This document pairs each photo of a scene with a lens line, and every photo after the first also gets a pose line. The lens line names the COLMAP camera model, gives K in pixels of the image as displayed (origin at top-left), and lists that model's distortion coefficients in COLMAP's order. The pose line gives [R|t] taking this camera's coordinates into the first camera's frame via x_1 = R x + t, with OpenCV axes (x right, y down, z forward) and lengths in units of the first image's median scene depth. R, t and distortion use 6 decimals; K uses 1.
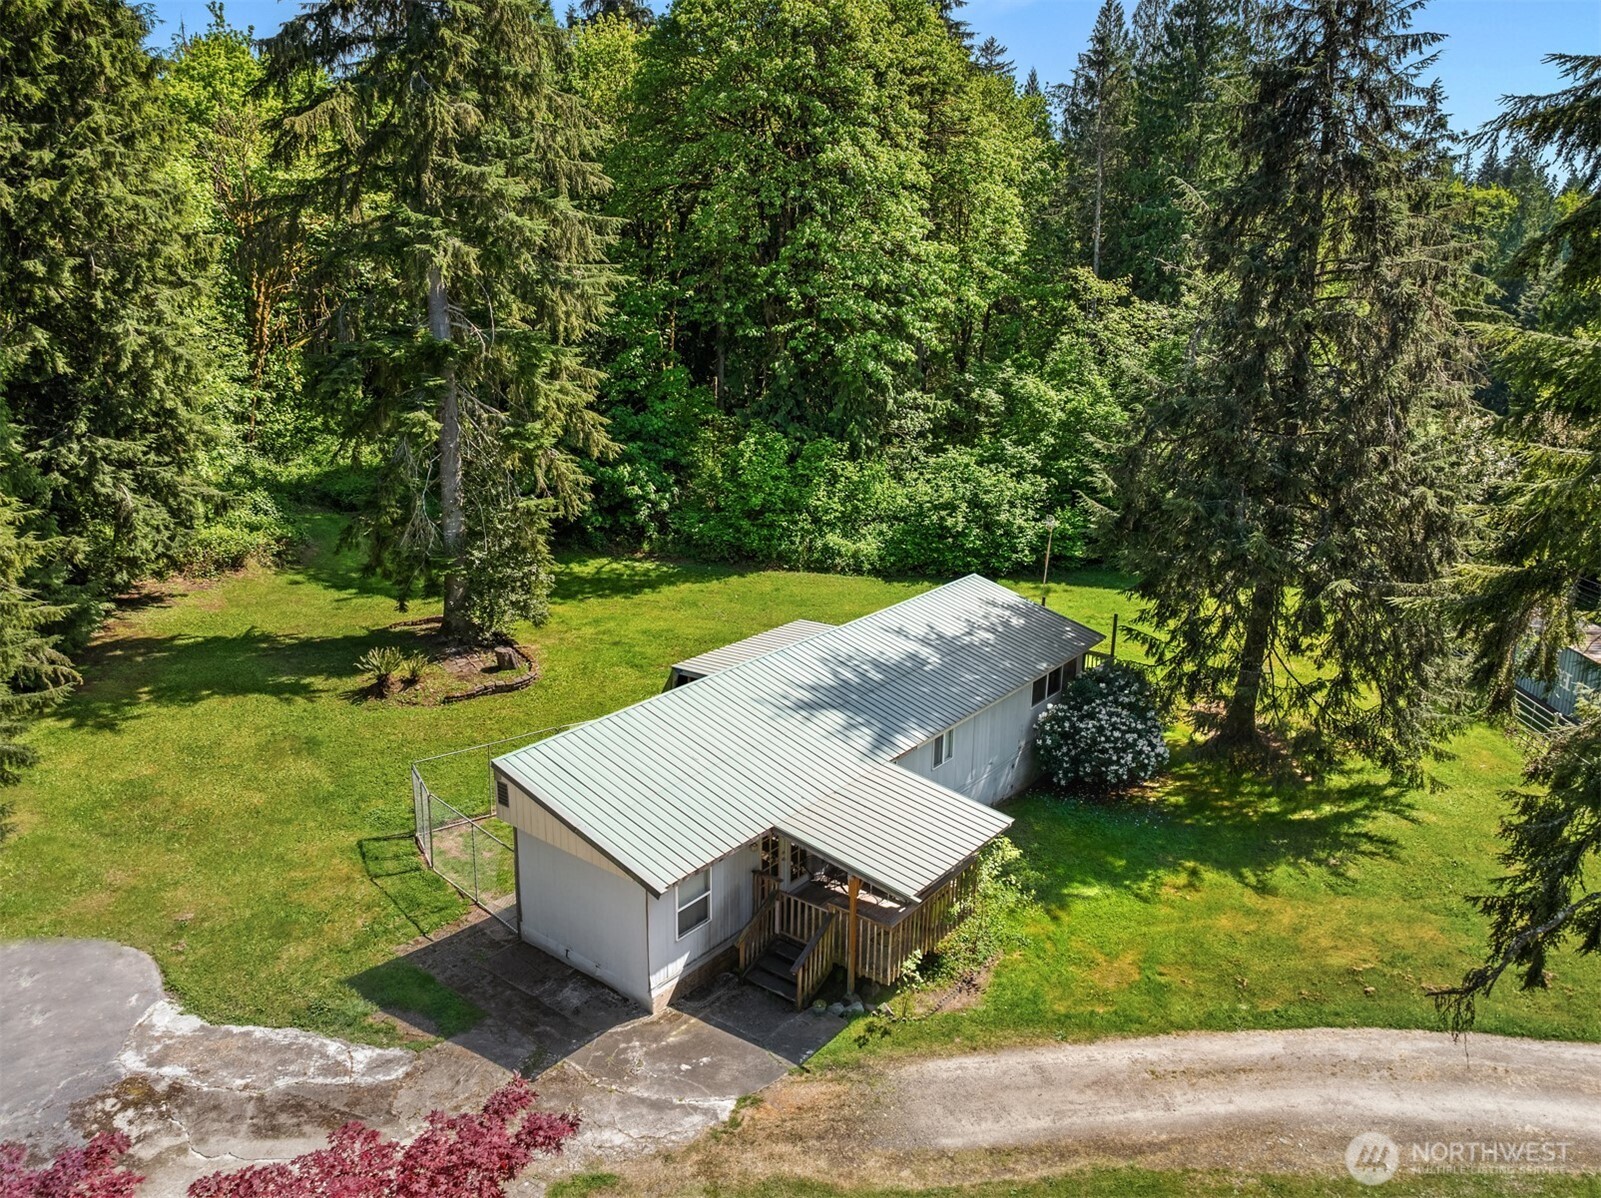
lens RADIAL K [[1135.1, 0, 805.6], [0, 1135.1, 618.8], [0, 0, 1]] dist [-0.036584, 0.000380]
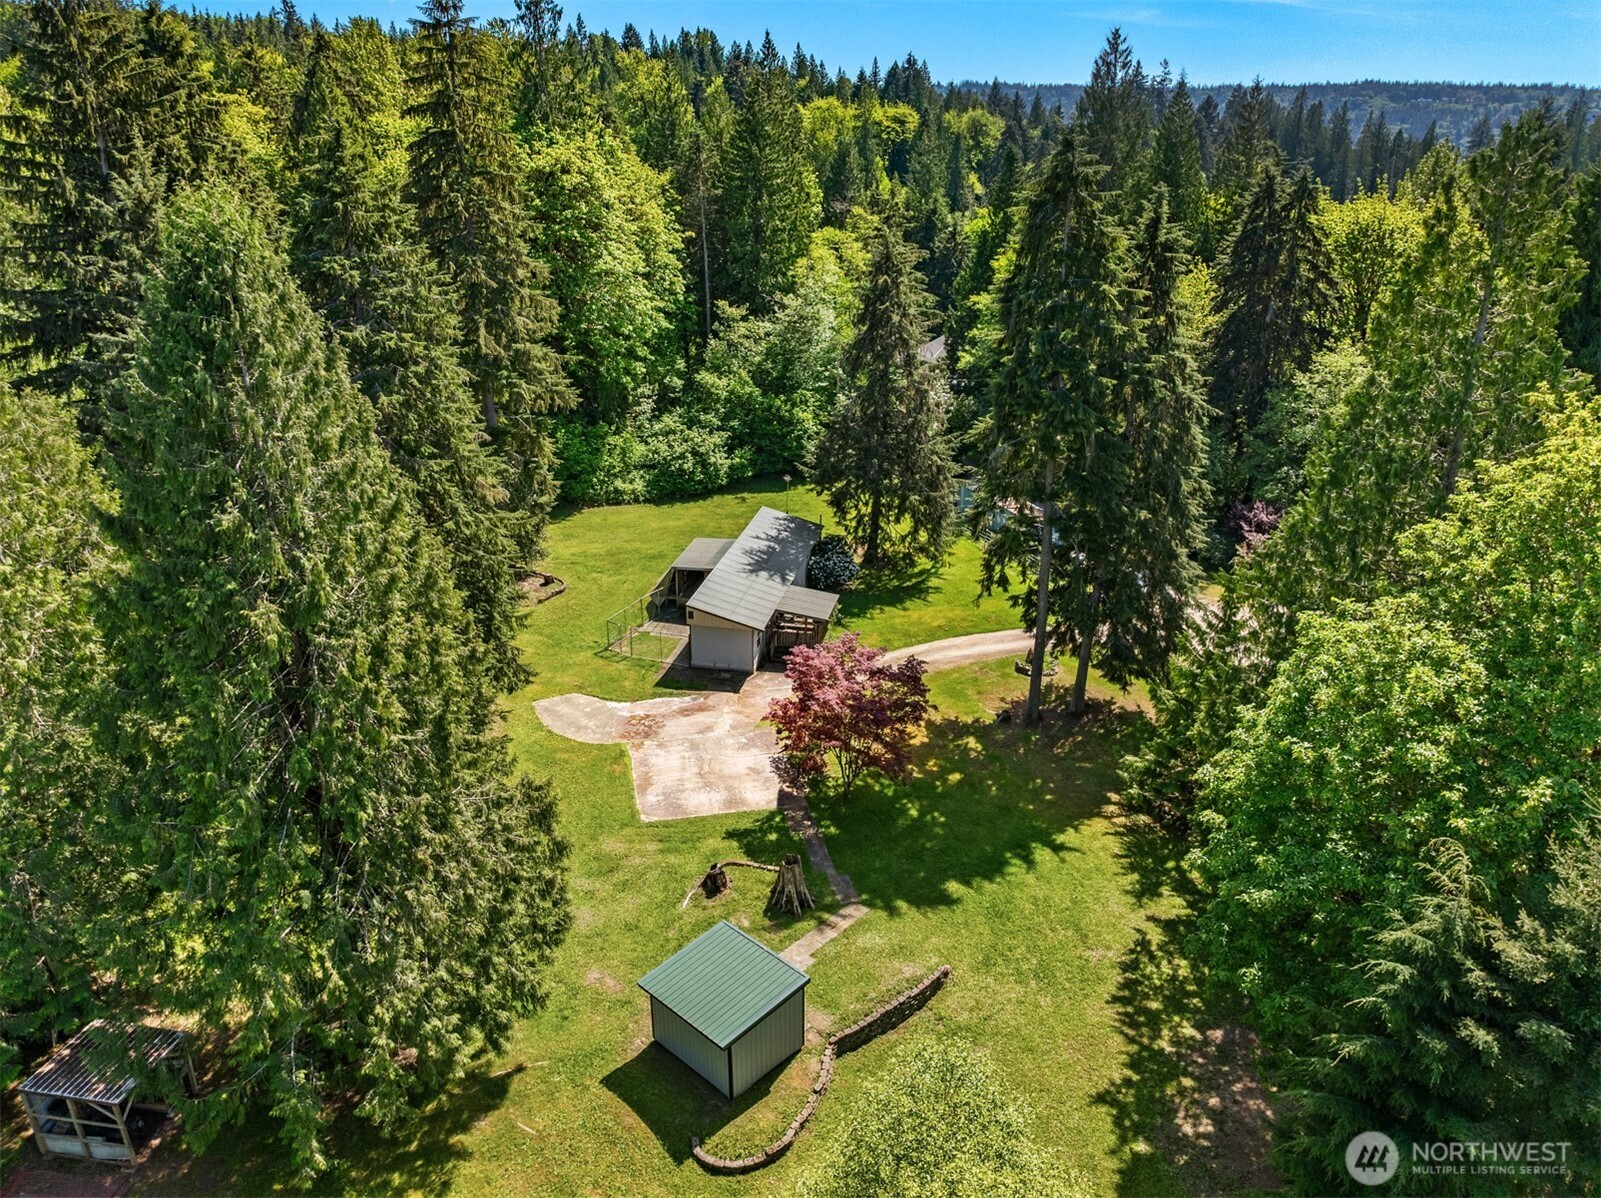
lens RADIAL K [[1111.5, 0, 838.1], [0, 1111.5, 643.6], [0, 0, 1]] dist [-0.024980, -0.000272]
pose [[0.883309, -0.191305, 0.427981, -0.808570], [0.126679, 0.976387, 0.174987, -0.157287], [-0.451351, -0.100351, 0.886686, -1.194655]]
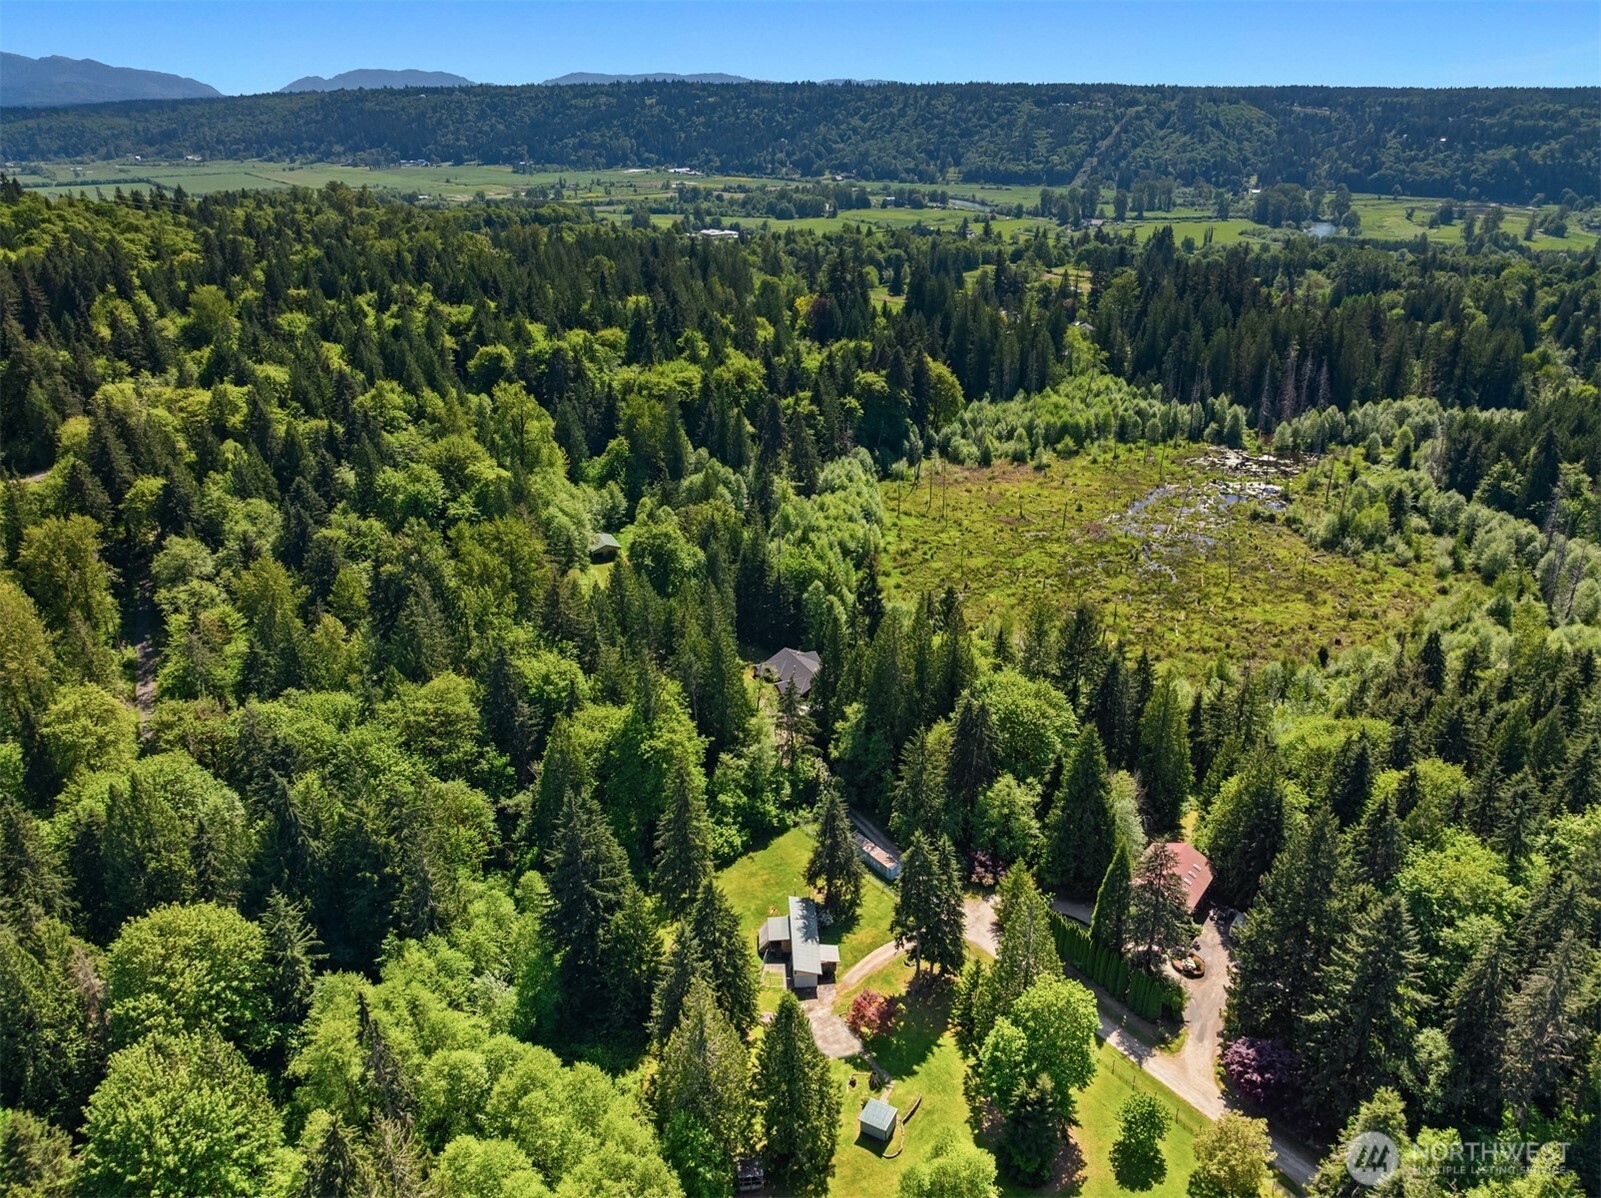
lens RADIAL K [[1126.1, 0, 820.1], [0, 1126.1, 599.3], [0, 0, 1]] dist [-0.000190, 0.000376]
pose [[0.737045, -0.277892, 0.616069, -3.102753], [0.195587, 0.960253, 0.199149, -2.839797], [-0.646923, -0.026287, 0.762102, -3.705649]]
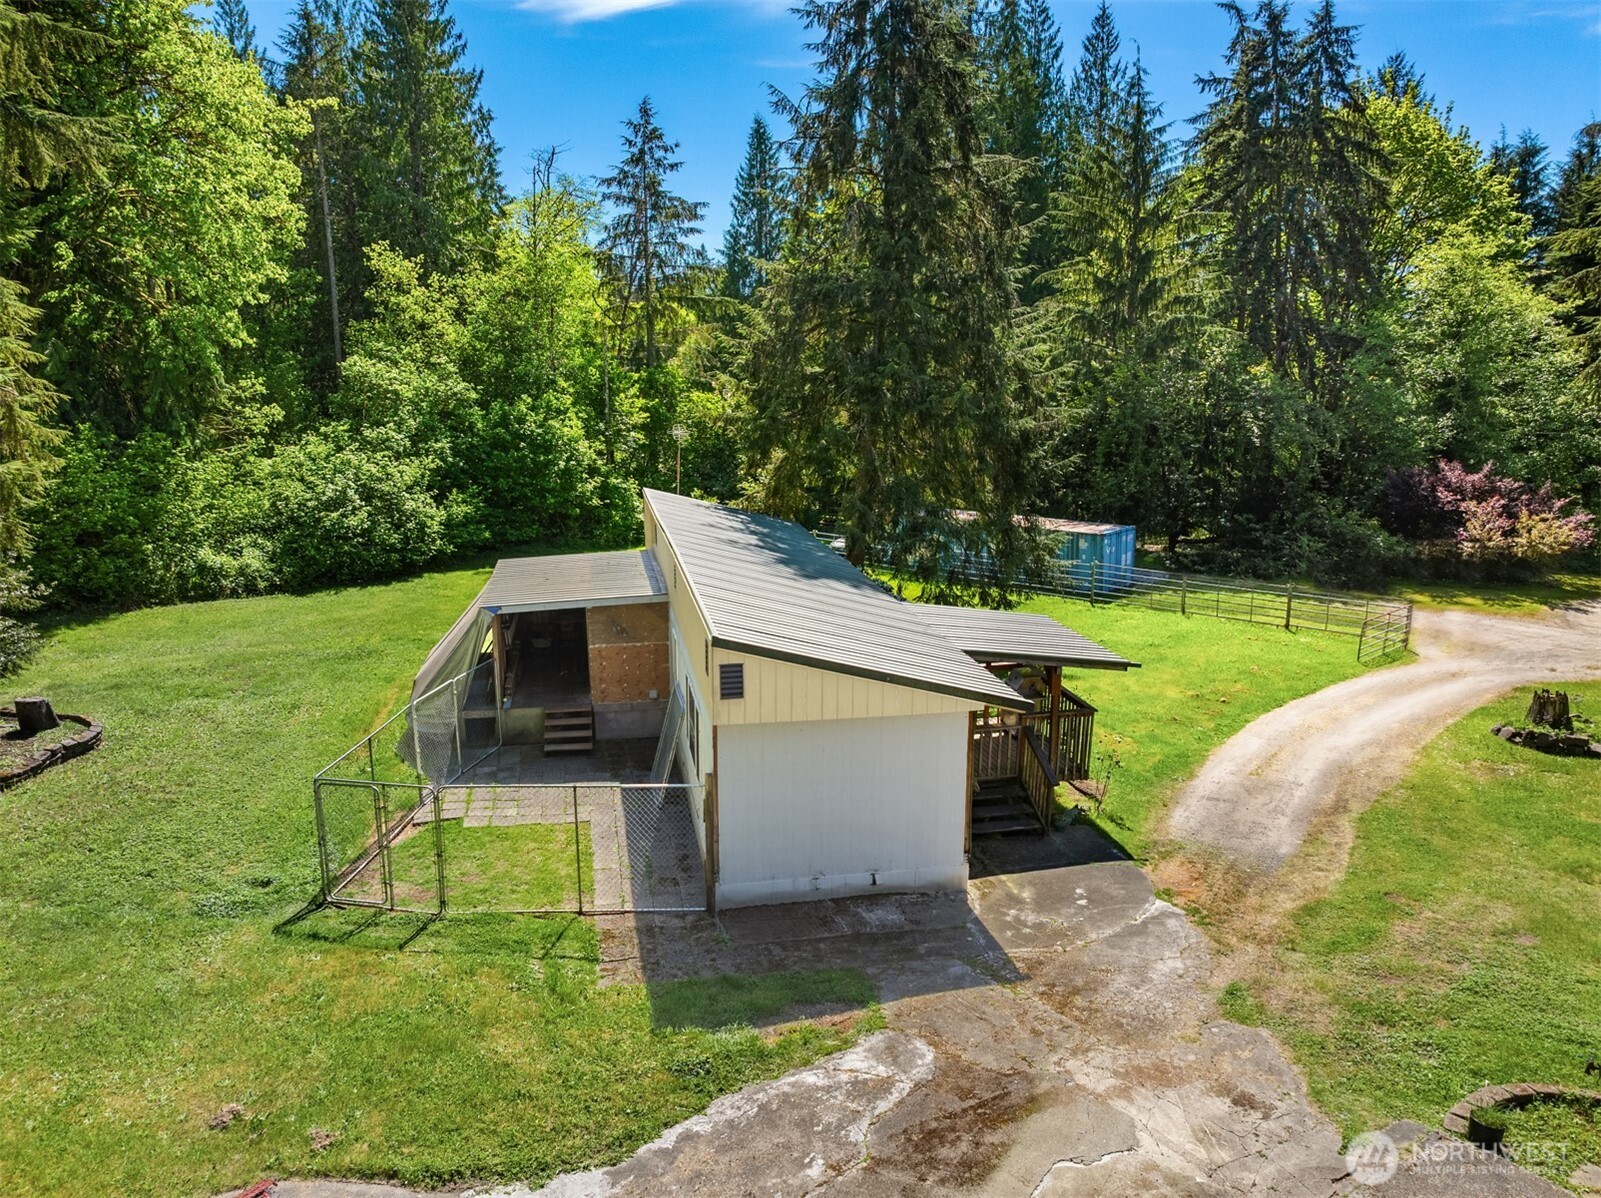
lens RADIAL K [[1135.1, 0, 805.6], [0, 1135.1, 618.8], [0, 0, 1]] dist [-0.036584, 0.000380]
pose [[0.656329, -0.176184, 0.733616, -0.506407], [0.227022, 0.973407, 0.030666, 0.073443], [-0.719509, 0.146420, 0.678872, 0.336382]]
